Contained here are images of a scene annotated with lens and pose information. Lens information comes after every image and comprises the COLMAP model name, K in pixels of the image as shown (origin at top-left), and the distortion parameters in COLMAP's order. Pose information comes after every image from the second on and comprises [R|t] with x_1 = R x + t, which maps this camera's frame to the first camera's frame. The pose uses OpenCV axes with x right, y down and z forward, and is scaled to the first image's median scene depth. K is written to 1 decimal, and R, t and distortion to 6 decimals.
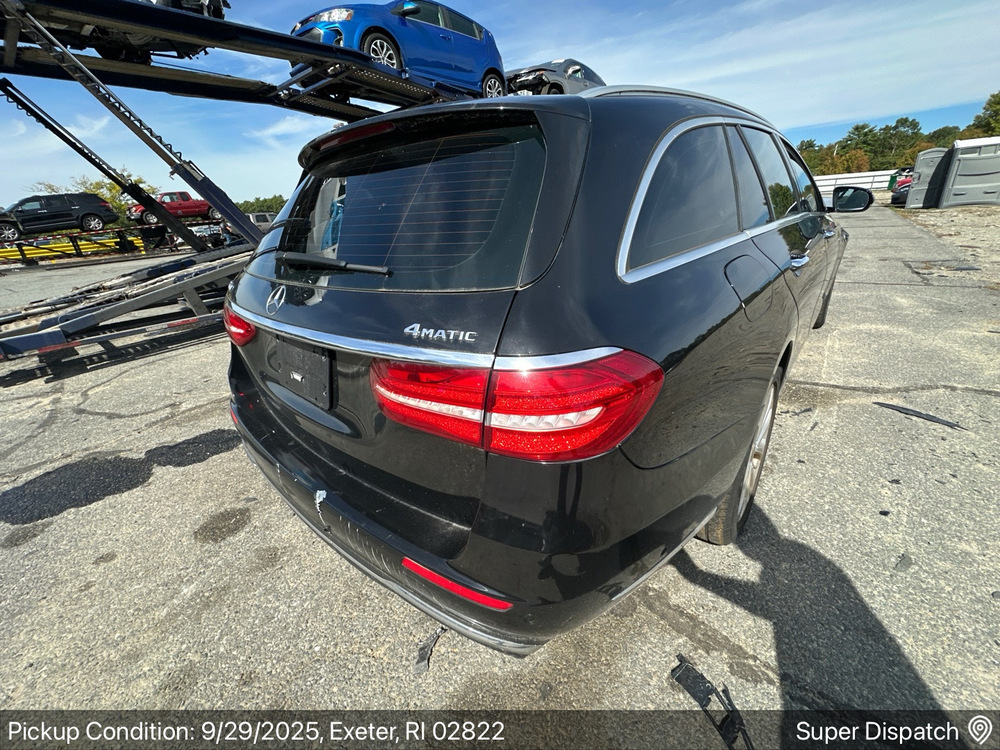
lens RADIAL K [[401.6, 0, 499.5], [0, 401.6, 376.2], [0, 0, 1]] dist [-0.000714, 0.000046]
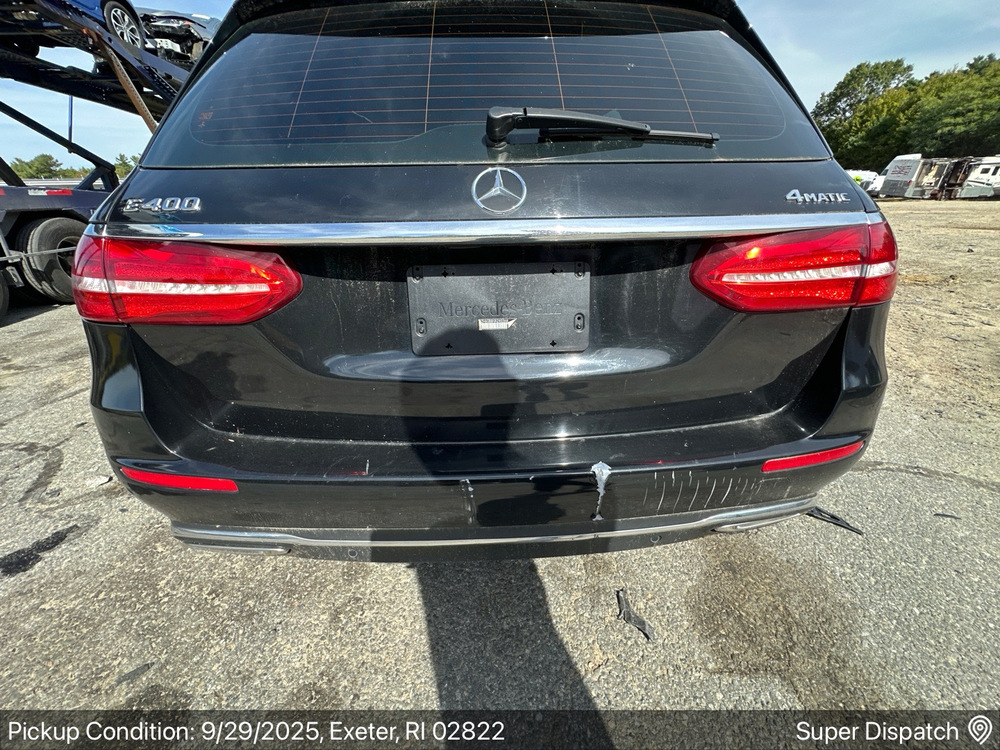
lens RADIAL K [[397.1, 0, 500.0], [0, 397.1, 375.0], [0, 0, 1]] dist [-0.002809, 0.000303]
pose [[0.721445, -0.238614, 0.650062, -0.175964], [0.243053, 0.966286, 0.084945, 0.005235], [-0.648415, 0.096716, 0.755118, 0.098929]]
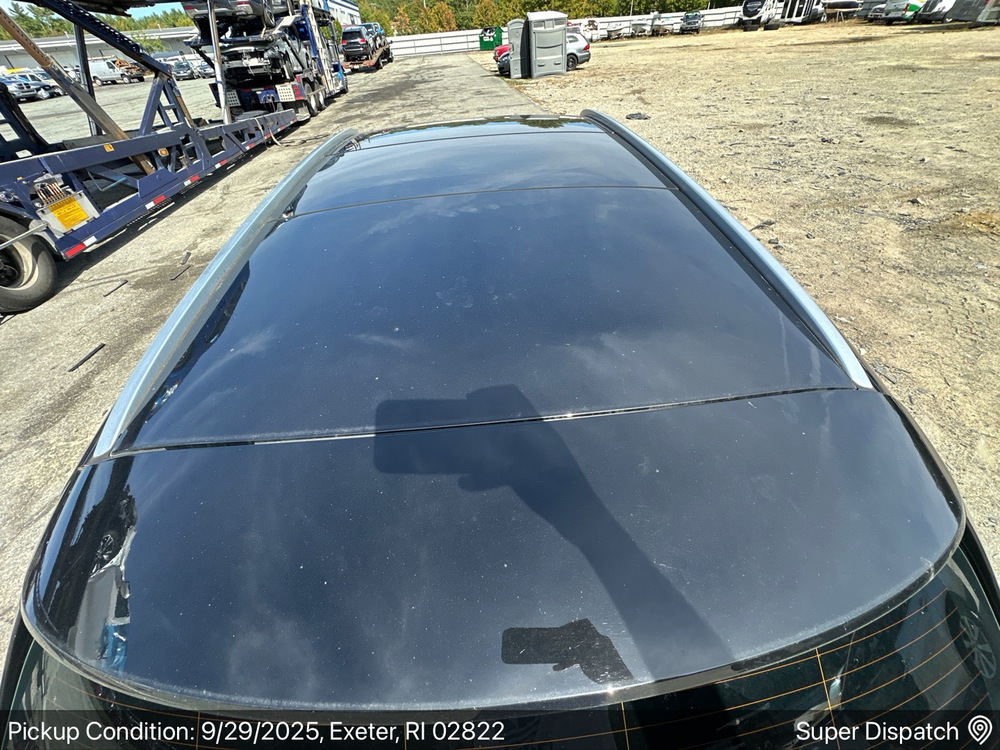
lens RADIAL K [[397.9, 0, 499.5], [0, 397.9, 373.9], [0, 0, 1]] dist [-0.003235, 0.000225]
pose [[0.702164, -0.450387, 0.551469, -0.080675], [0.290854, 0.888384, 0.355215, -0.170267], [-0.649900, -0.089022, 0.754788, 0.141549]]
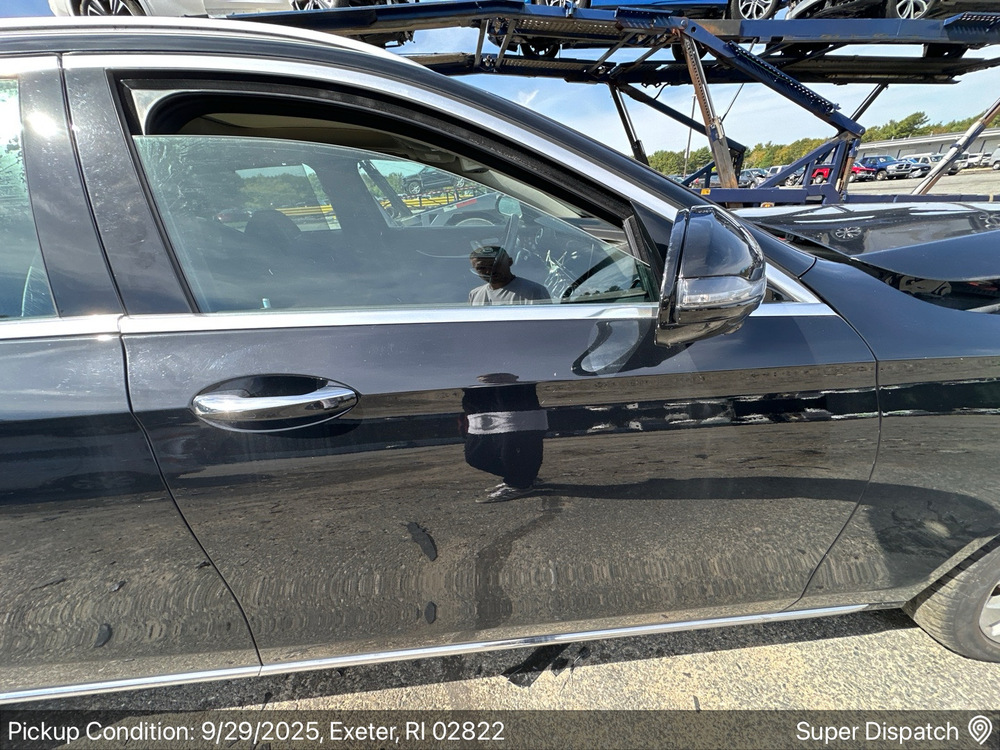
lens RADIAL K [[397.9, 0, 499.5], [0, 397.9, 373.9], [0, 0, 1]] dist [-0.003235, 0.000225]
pose [[0.711909, 0.316015, -0.627152, 0.371978], [-0.258578, 0.948248, 0.184289, -0.158811], [0.652934, 0.030971, 0.756781, 0.306399]]
